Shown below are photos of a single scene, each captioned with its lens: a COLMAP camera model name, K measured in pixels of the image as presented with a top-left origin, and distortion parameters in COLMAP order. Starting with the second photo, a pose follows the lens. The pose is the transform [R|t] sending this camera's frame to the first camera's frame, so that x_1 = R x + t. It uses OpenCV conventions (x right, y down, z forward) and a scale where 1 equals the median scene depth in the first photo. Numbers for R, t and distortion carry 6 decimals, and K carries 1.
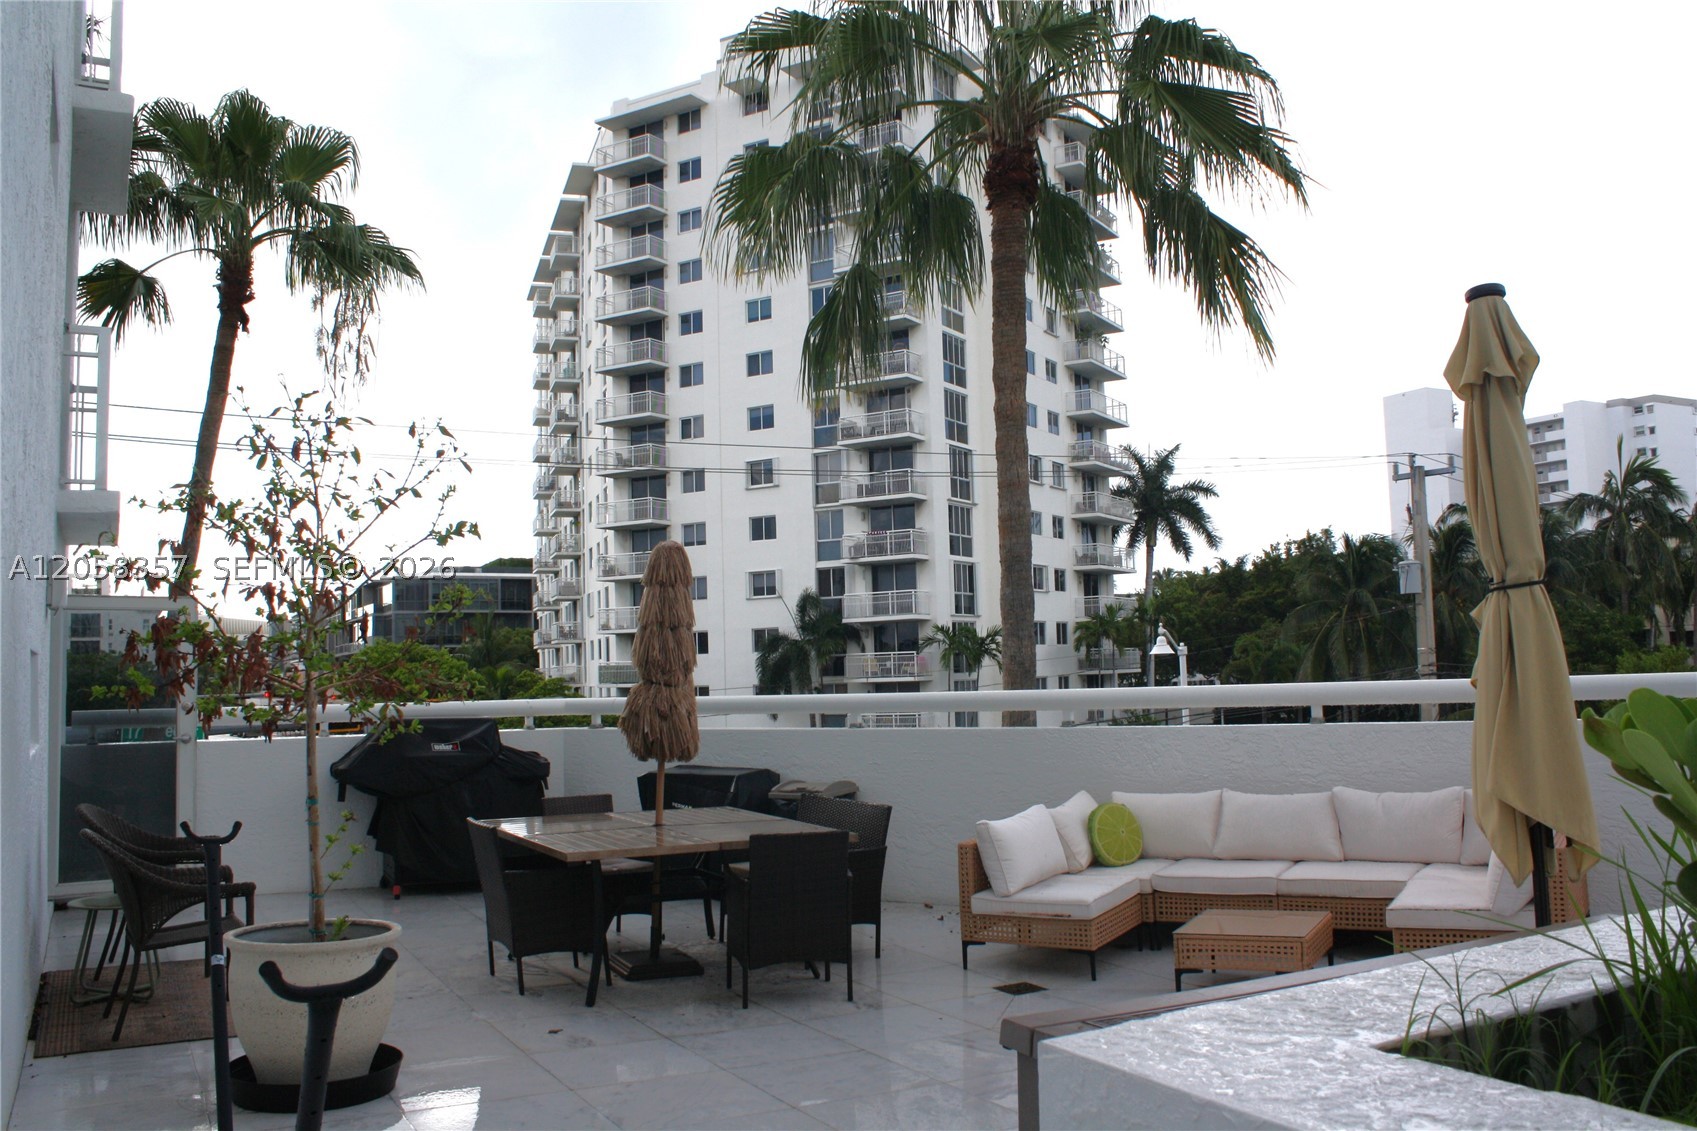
lens RADIAL K [[1425.4, 0, 859.5], [0, 1425.4, 561.2], [0, 0, 1]] dist [-0.170546, 0.149959]
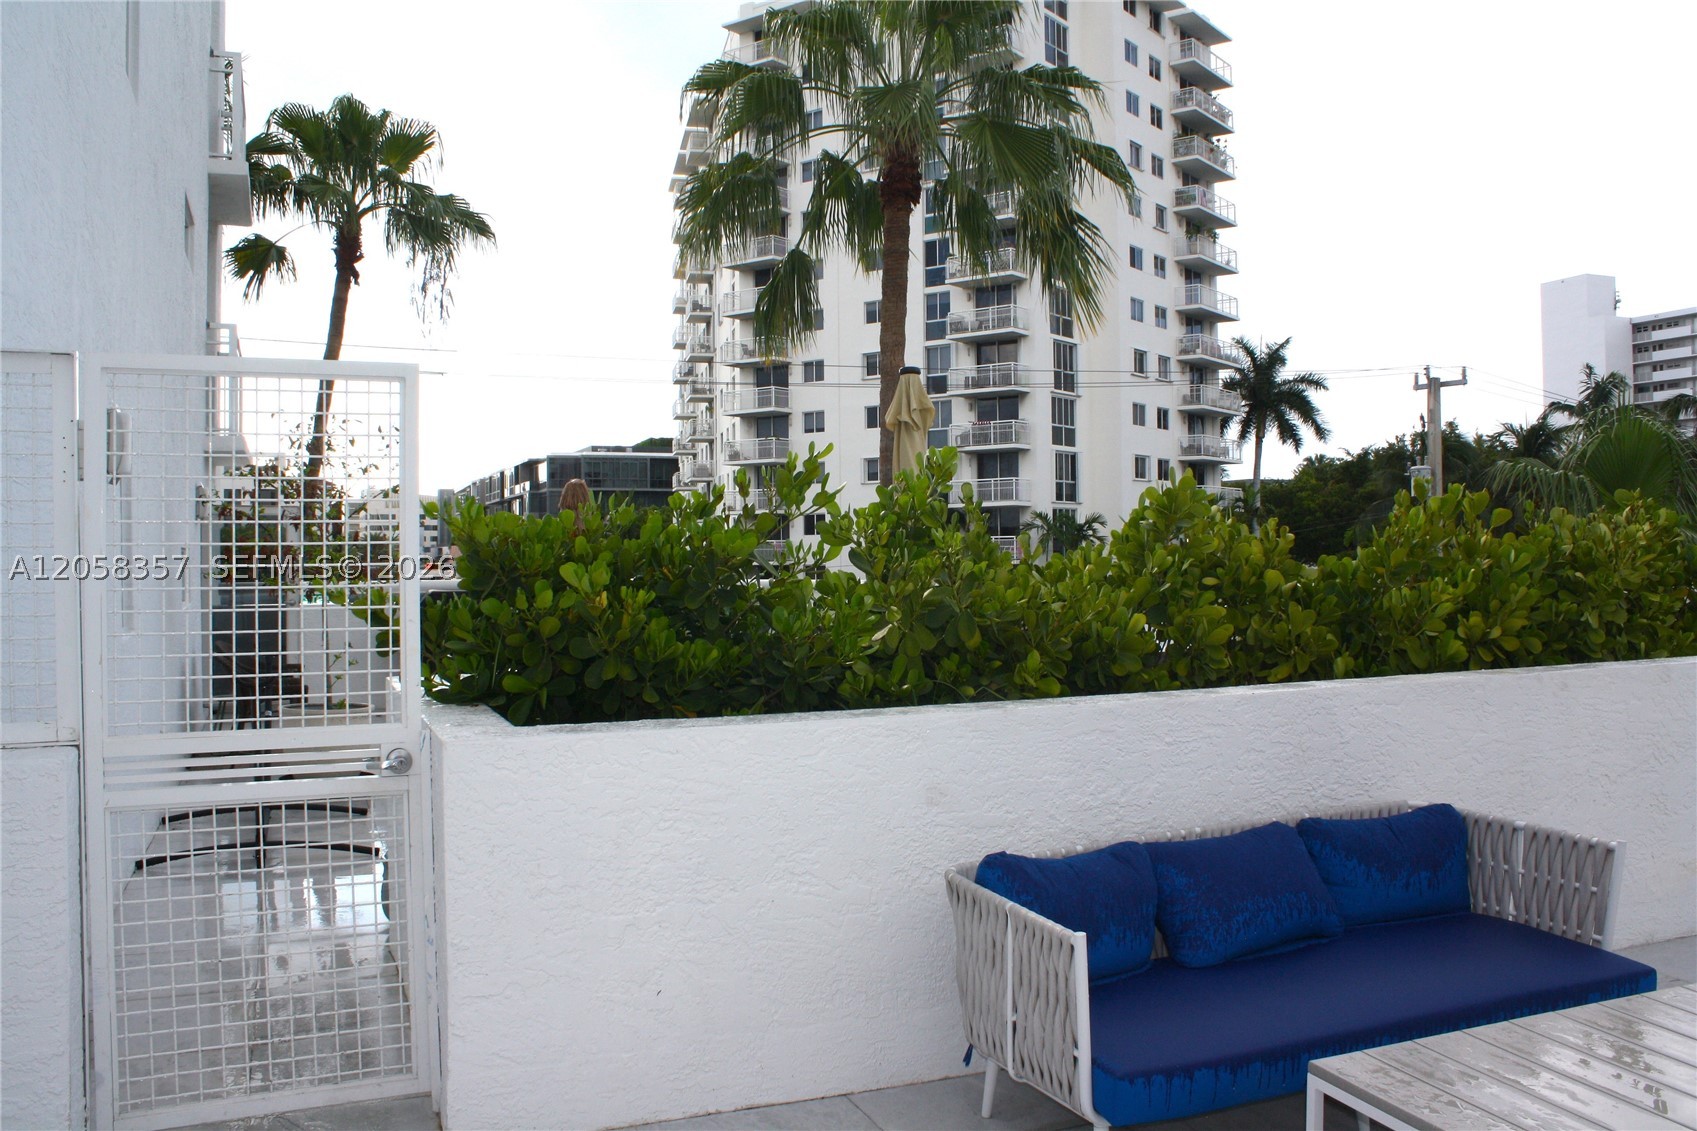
lens RADIAL K [[1425.4, 0, 855.6], [0, 1425.4, 553.7], [0, 0, 1]] dist [-0.170546, 0.149959]
pose [[0.993395, 0.018538, -0.113235, 0.035727], [-0.009454, 0.996730, 0.080246, -0.006255], [0.114353, -0.078646, 0.990322, -0.051391]]
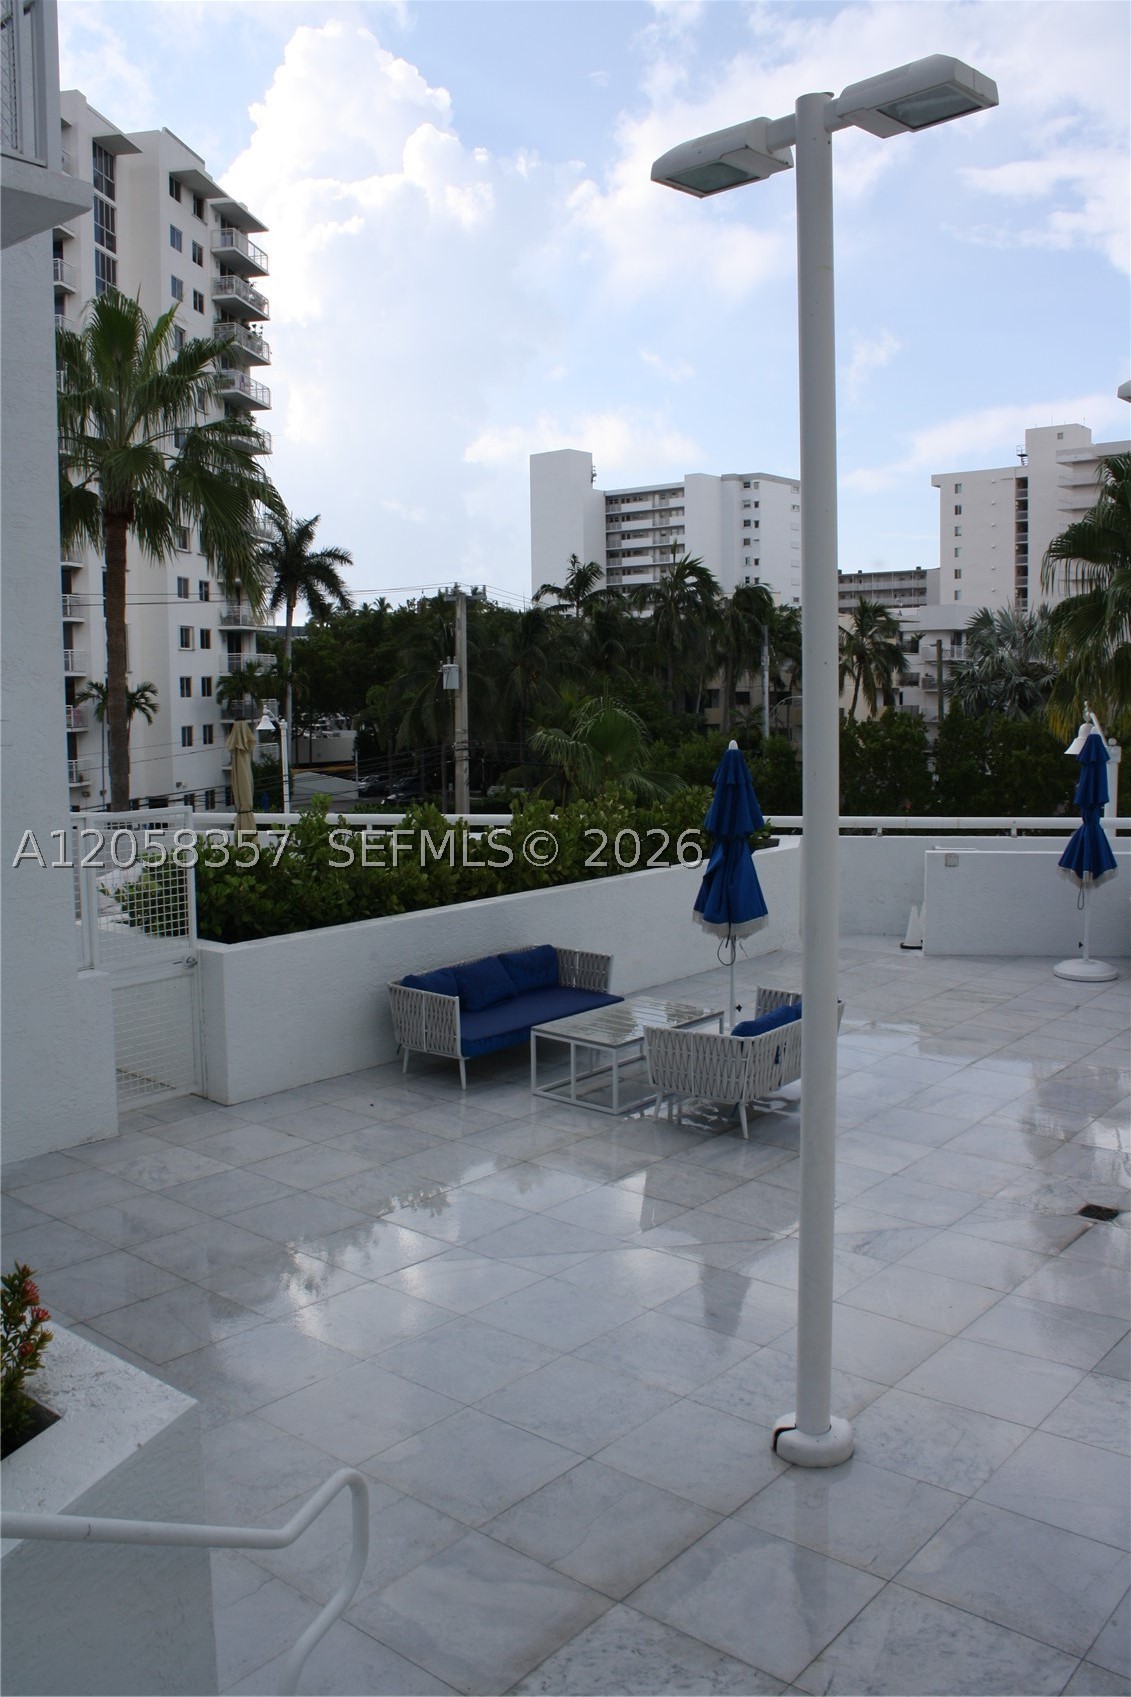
lens RADIAL K [[1425.4, 0, 544.5], [0, 1425.4, 833.4], [0, 0, 1]] dist [-0.170546, 0.149959]
pose [[0.935563, -0.020064, 0.352590, -0.002539], [-0.041250, 0.985343, 0.165524, -0.029900], [-0.350743, -0.169403, 0.921022, -0.135824]]
